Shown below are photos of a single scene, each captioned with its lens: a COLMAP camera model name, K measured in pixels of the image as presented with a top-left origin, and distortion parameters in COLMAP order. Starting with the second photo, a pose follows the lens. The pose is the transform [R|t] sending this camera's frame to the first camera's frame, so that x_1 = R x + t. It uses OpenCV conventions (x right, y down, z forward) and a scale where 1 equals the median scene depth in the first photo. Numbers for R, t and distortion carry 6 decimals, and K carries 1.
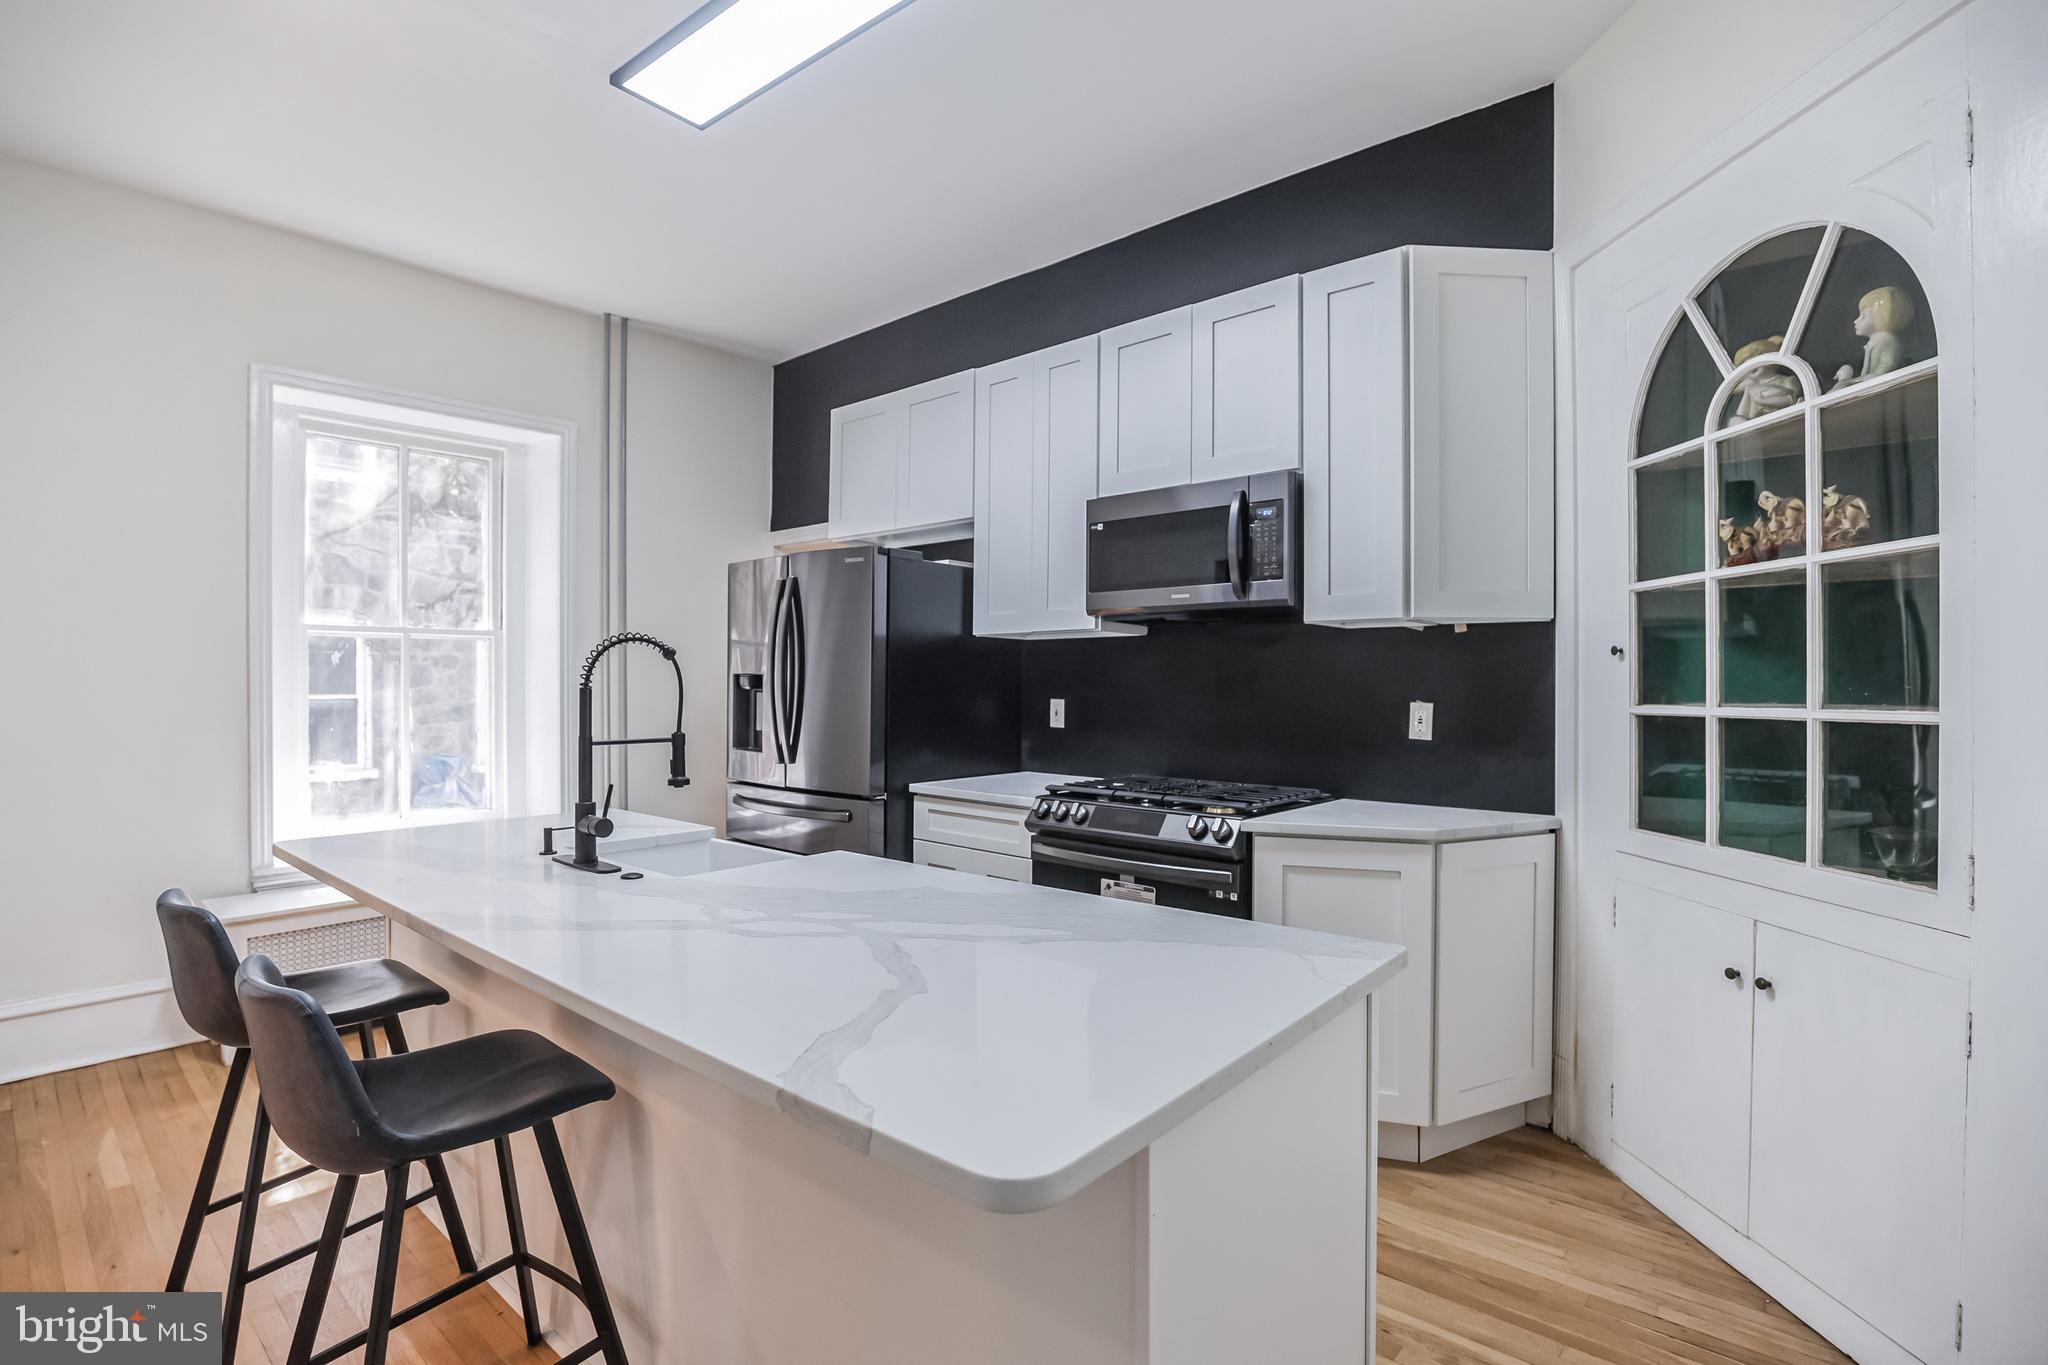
lens RADIAL K [[962.7, 0, 1030.1], [0, 962.7, 683.5], [0, 0, 1]] dist [-0.019913, 0.000286]
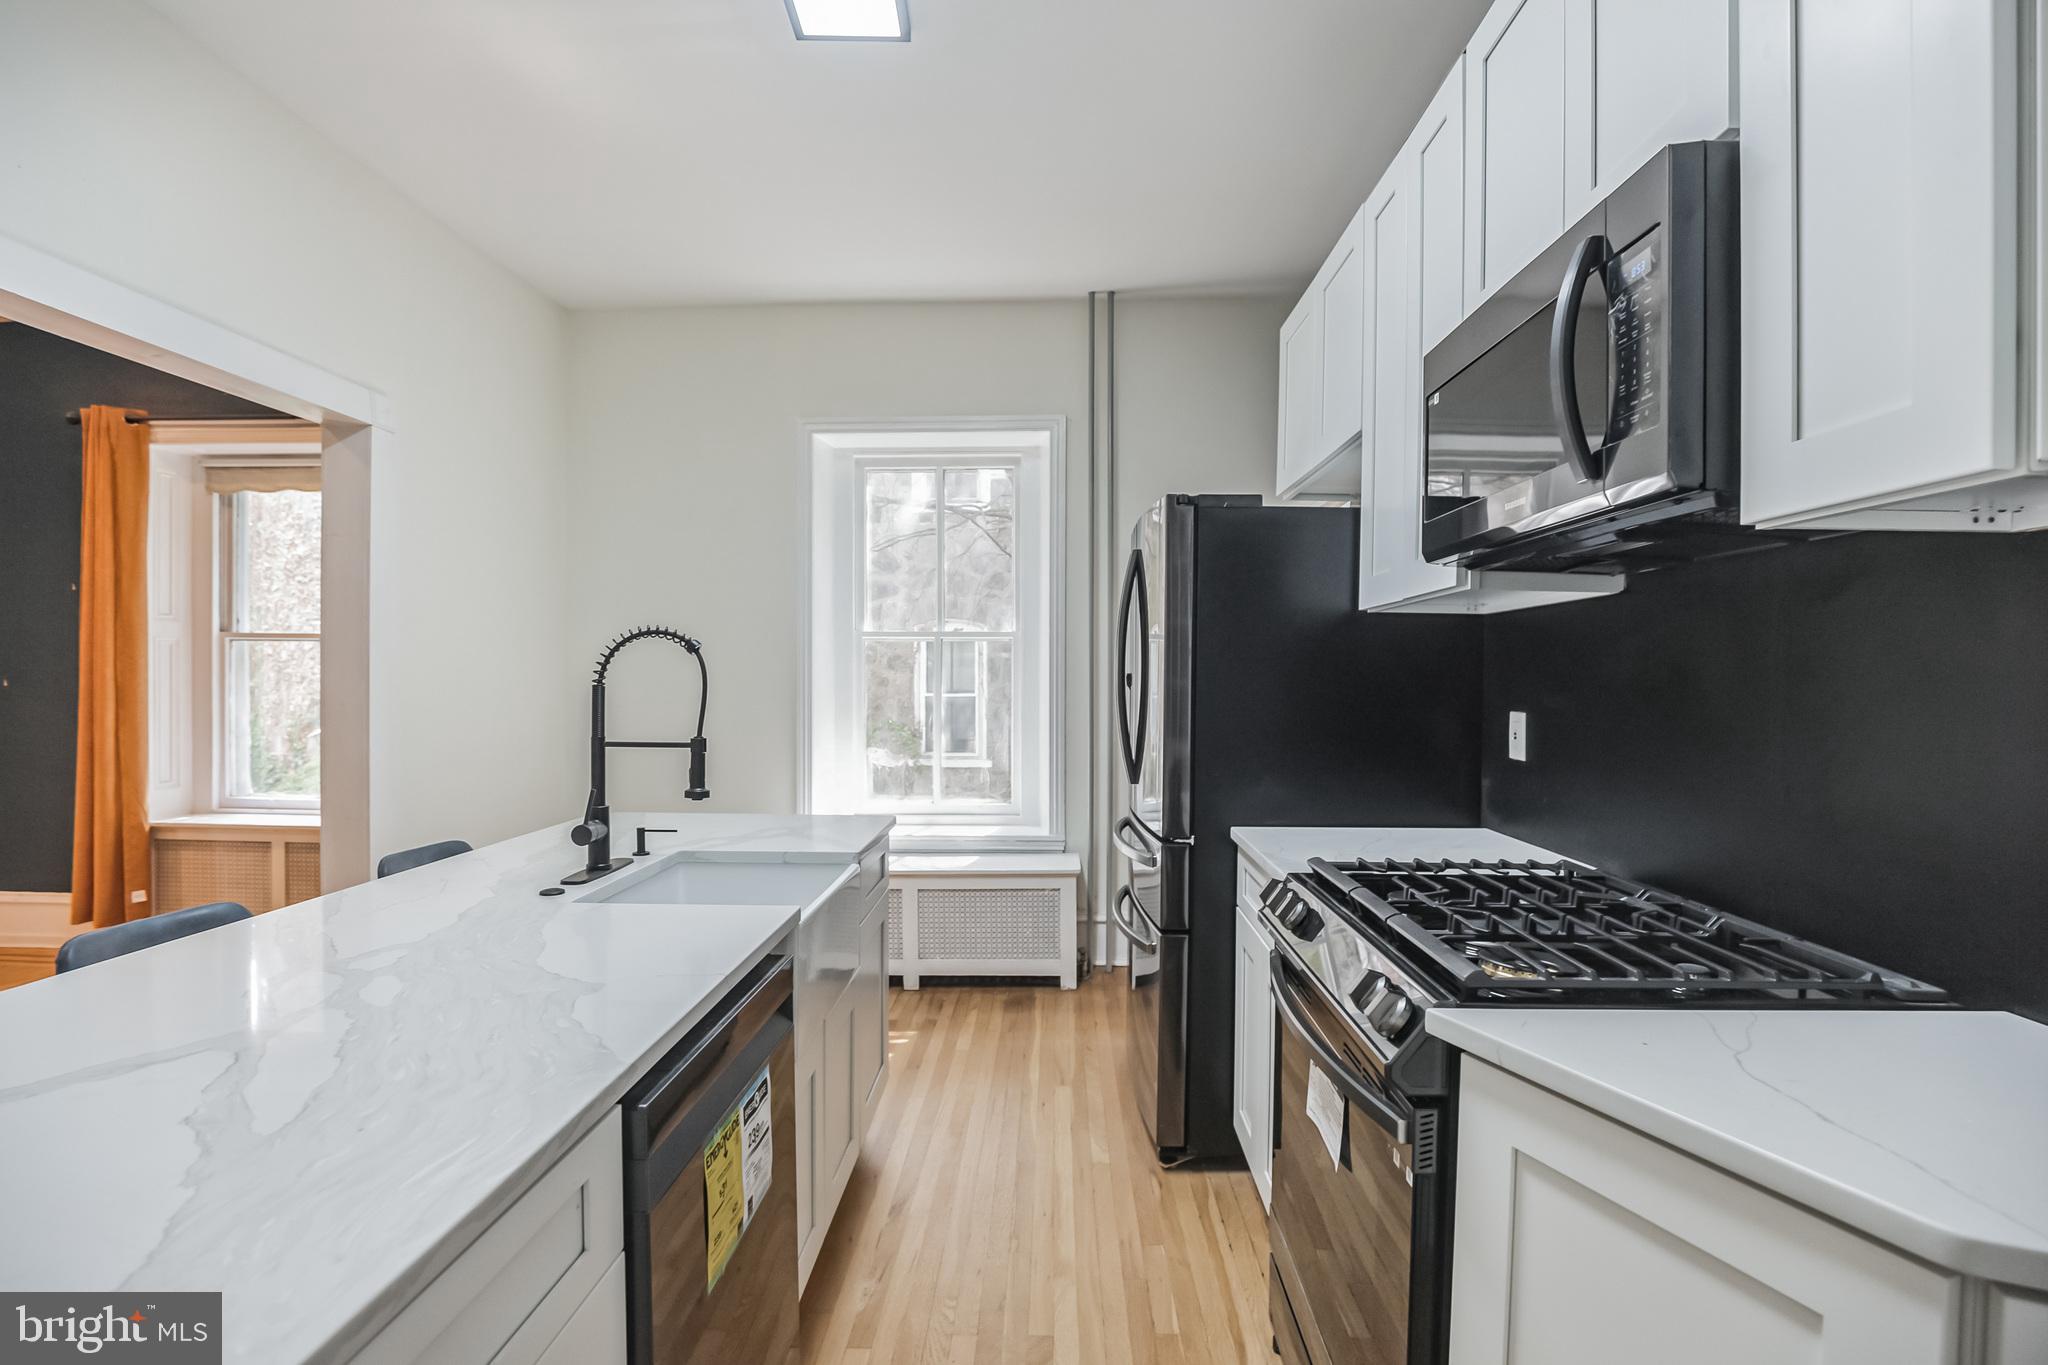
lens RADIAL K [[960.6, 0, 1027.3], [0, 960.6, 690.4], [0, 0, 1]] dist [-0.028687, 0.000735]
pose [[0.628887, 0.010129, -0.777431, 0.356558], [-0.005265, 0.999948, 0.008770, -0.000541], [0.777479, -0.001423, 0.628908, 0.488851]]
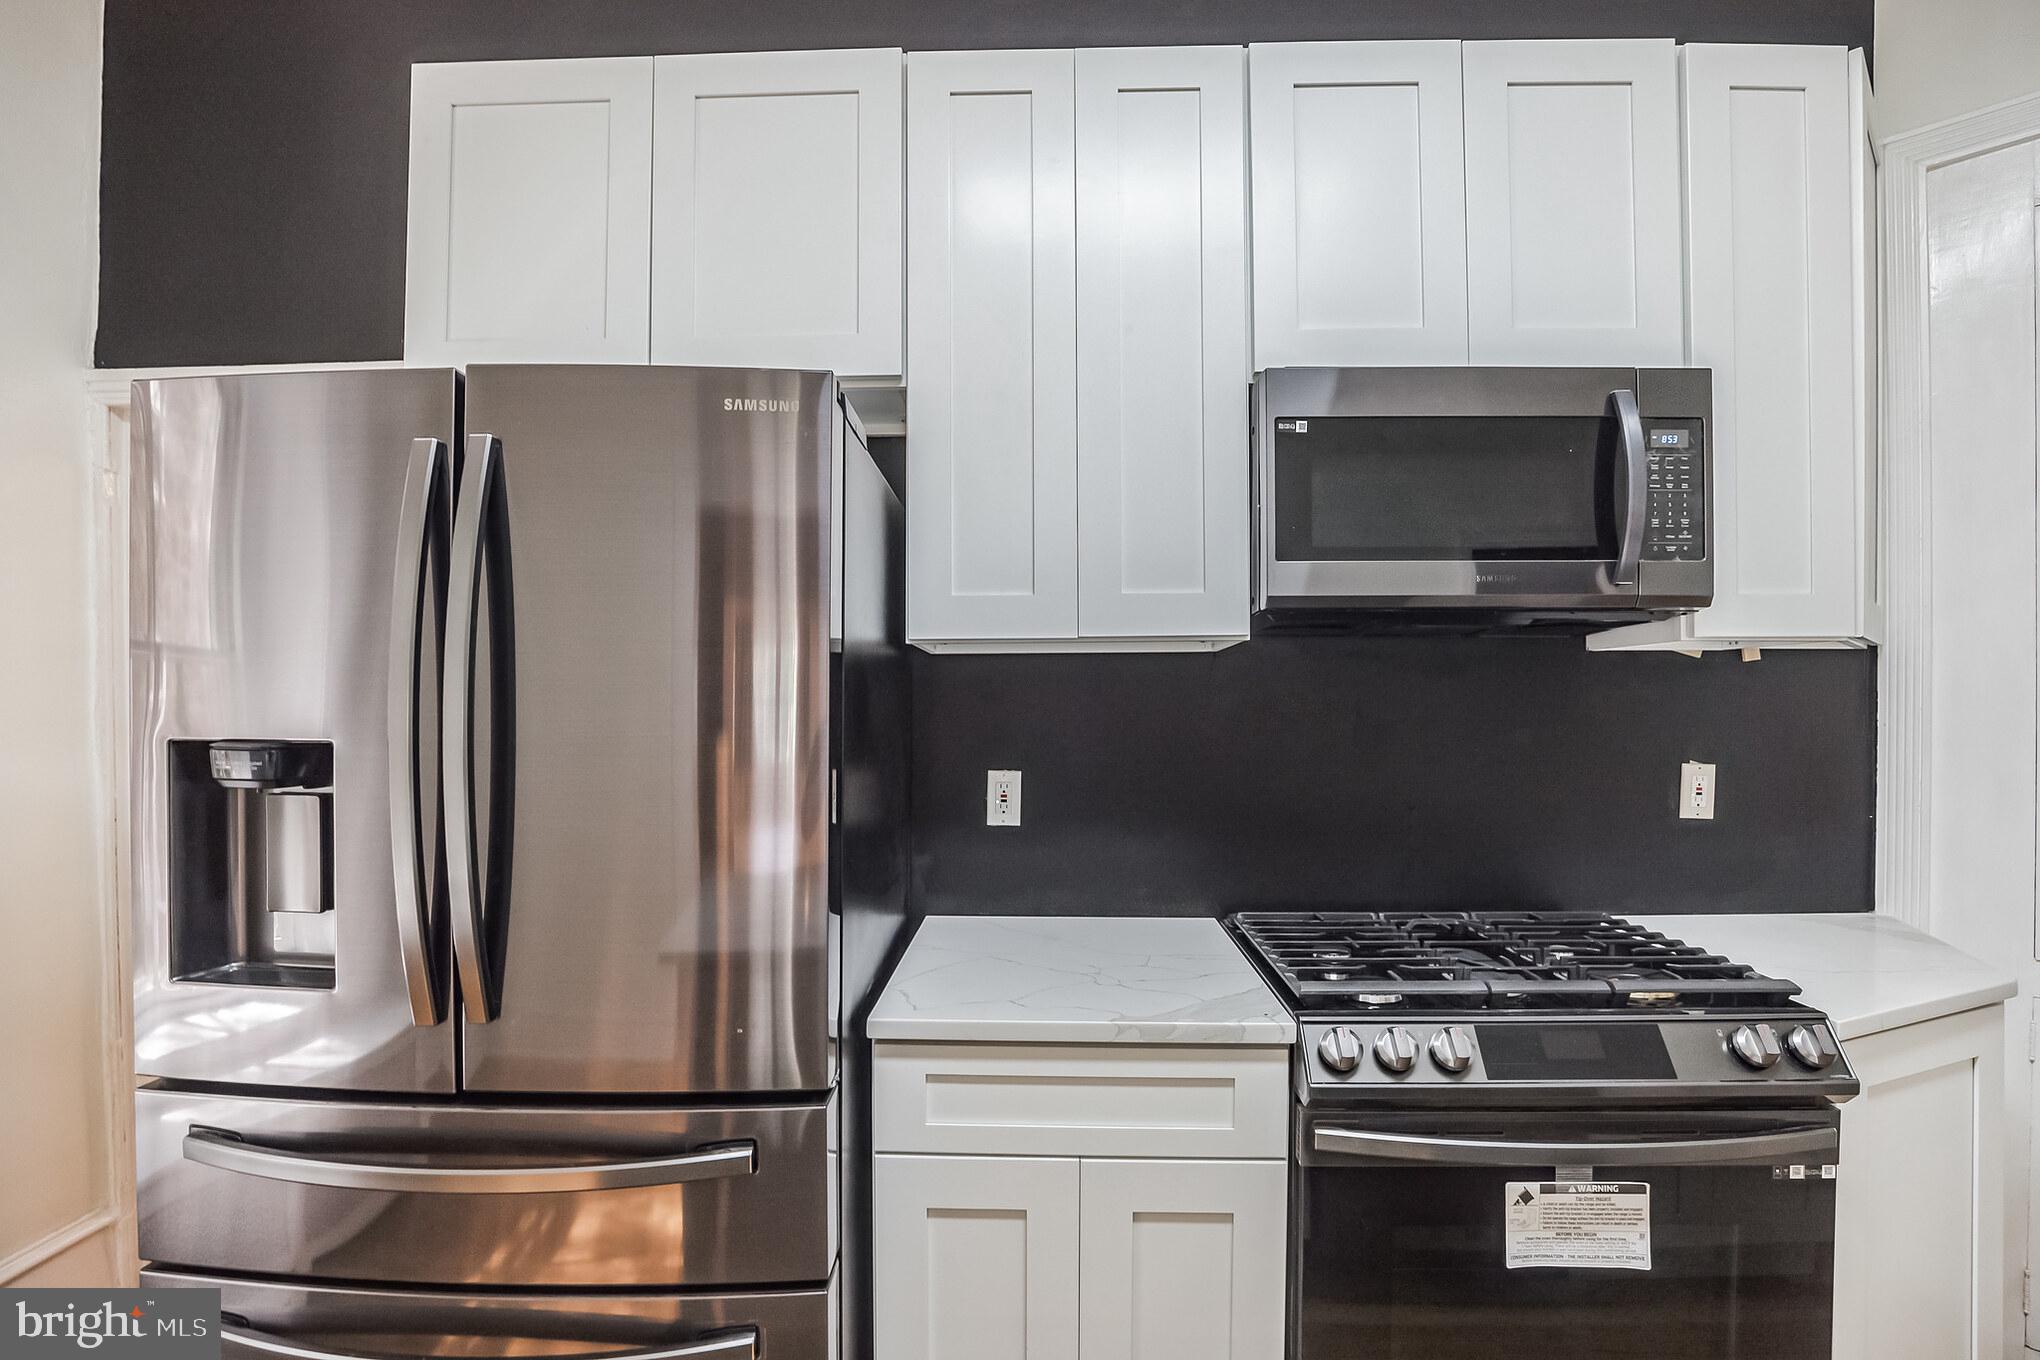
lens RADIAL K [[969.2, 0, 1018.0], [0, 969.2, 706.9], [0, 0, 1]] dist [-0.033193, 0.000321]
pose [[0.773656, -0.008108, 0.633554, -0.355701], [0.006311, 0.999967, 0.005090, -0.024548], [-0.633574, 0.000060, 0.773682, 0.727839]]
